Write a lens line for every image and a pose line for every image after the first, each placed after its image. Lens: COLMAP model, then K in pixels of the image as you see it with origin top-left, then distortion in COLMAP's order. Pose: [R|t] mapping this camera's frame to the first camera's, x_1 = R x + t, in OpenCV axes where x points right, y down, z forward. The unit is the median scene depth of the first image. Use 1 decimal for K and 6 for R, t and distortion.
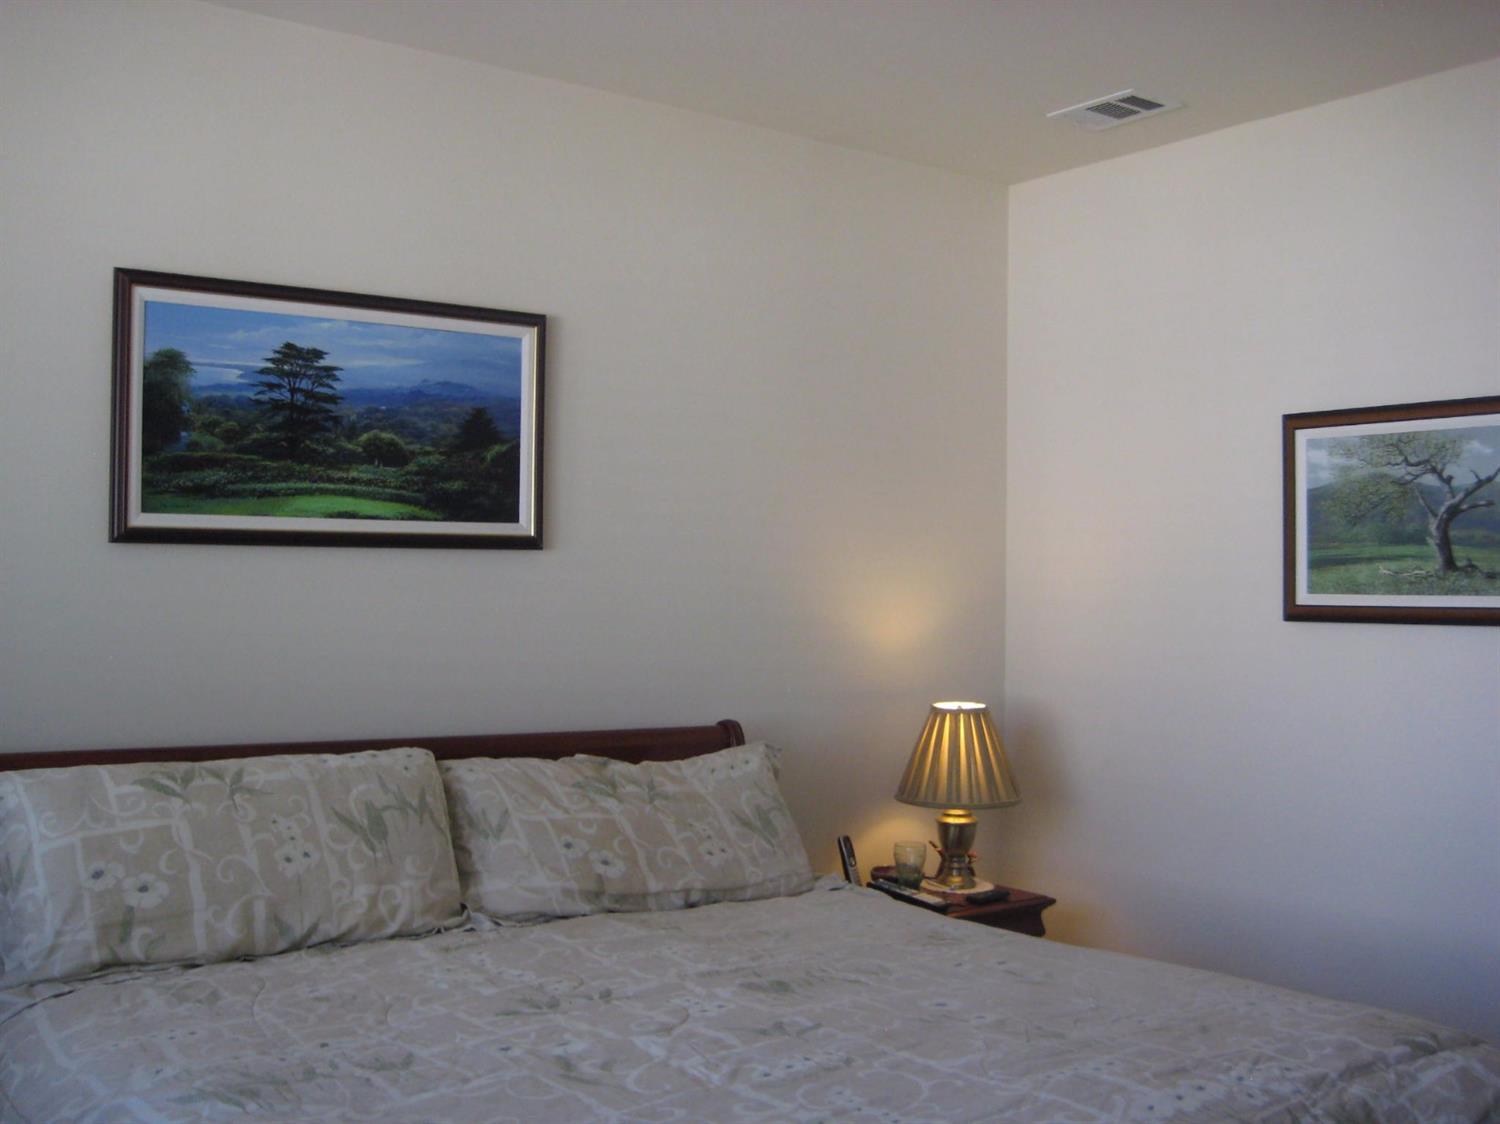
lens RADIAL K [[1563.6, 0, 750.0], [0, 1563.6, 562.0], [0, 0, 1]] dist [-0.161444, 0.210526]
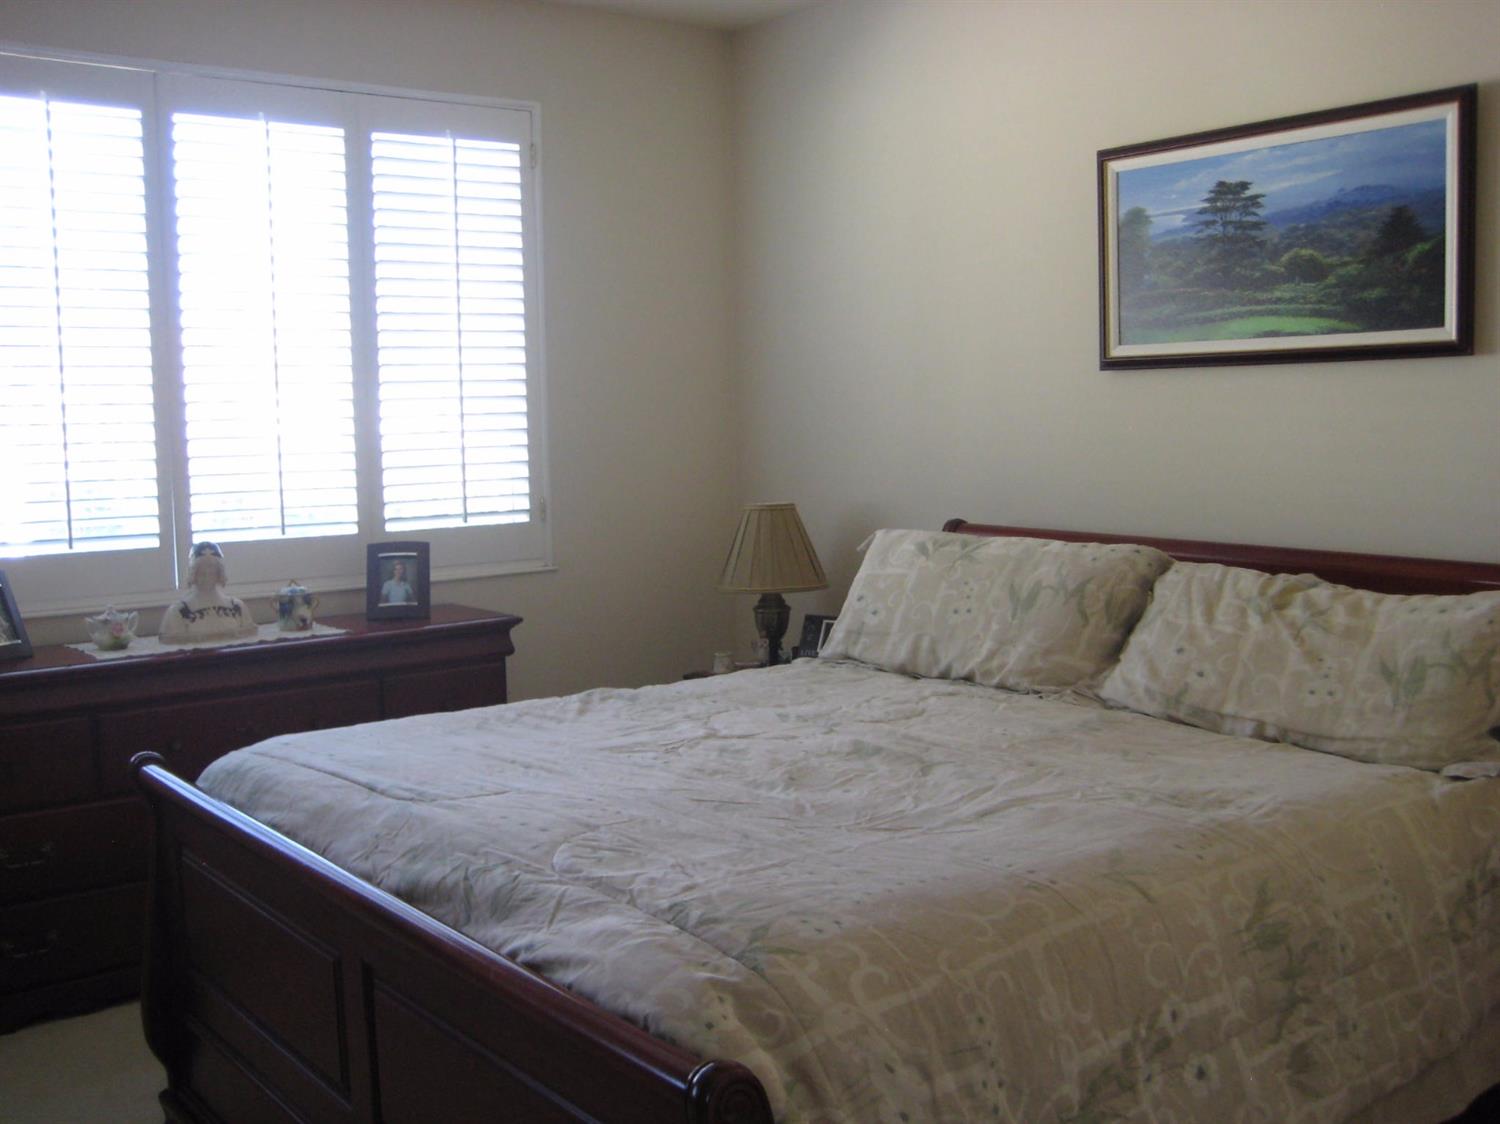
lens RADIAL K [[1563.6, 0, 750.0], [0, 1563.6, 562.0], [0, 0, 1]] dist [-0.161444, 0.210526]
pose [[0.022257, 0.083052, -0.996297, 0.795577], [0.030200, 0.996033, 0.083704, 0.026770], [0.999296, -0.031951, 0.019661, 0.622970]]
